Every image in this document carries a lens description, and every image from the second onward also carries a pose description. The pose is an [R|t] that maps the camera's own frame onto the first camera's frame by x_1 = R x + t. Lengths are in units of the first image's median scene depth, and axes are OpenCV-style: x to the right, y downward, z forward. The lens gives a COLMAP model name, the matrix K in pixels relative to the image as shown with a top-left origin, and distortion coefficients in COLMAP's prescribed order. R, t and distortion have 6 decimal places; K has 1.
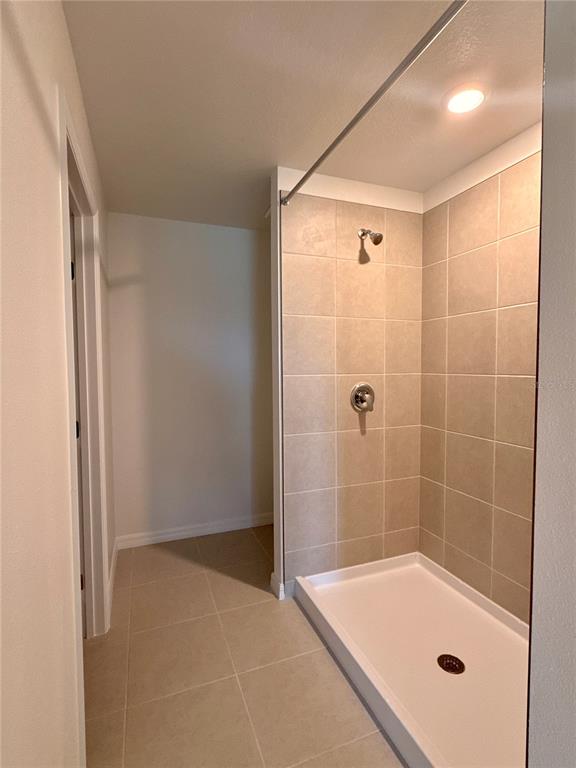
lens RADIAL K [[384.0, 0, 288.0], [0, 384.0, 384.0], [0, 0, 1]] dist [-0.000085, -0.000001]
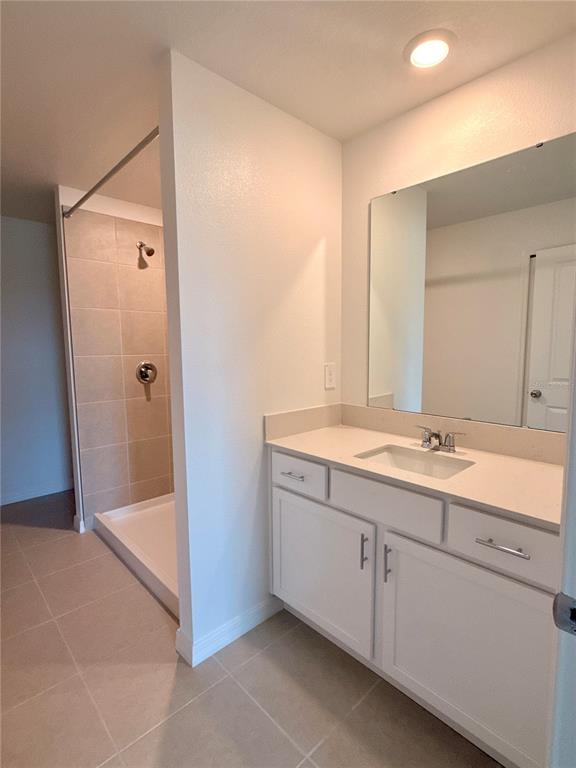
lens RADIAL K [[380.9, 0, 288.0], [0, 380.9, 384.0], [0, 0, 1]] dist [0.000092, 0.000045]
pose [[0.926409, -0.042226, 0.374145, 0.159257], [0.026160, 0.998509, 0.047918, 0.025685], [-0.375610, -0.034604, 0.926132, -0.397523]]
